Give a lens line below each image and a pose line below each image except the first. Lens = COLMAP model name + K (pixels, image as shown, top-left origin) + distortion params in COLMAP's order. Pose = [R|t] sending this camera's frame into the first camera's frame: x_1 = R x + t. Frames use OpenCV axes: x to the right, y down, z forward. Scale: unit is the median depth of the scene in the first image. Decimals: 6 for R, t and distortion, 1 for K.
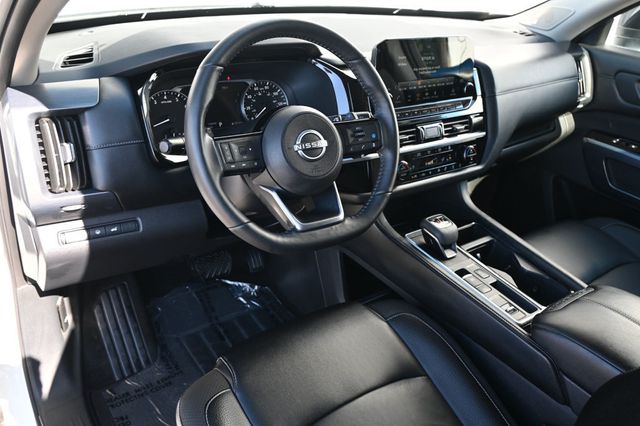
lens RADIAL K [[527.0, 0, 320.8], [0, 527.0, 217.0], [0, 0, 1]] dist [0.003221, -0.011373]
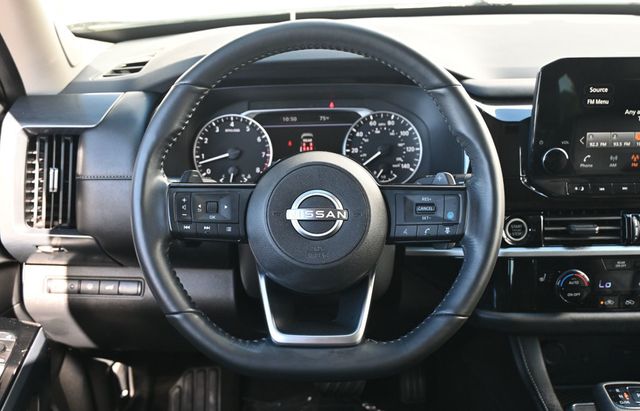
lens RADIAL K [[780.1, 0, 320.6], [0, 780.1, 203.1], [0, 0, 1]] dist [0.001236, 0.000000]
pose [[0.842997, 0.135382, -0.520603, 0.356254], [-0.200656, 0.977098, -0.070824, -0.062803], [0.499092, 0.164166, 0.850856, 0.147021]]
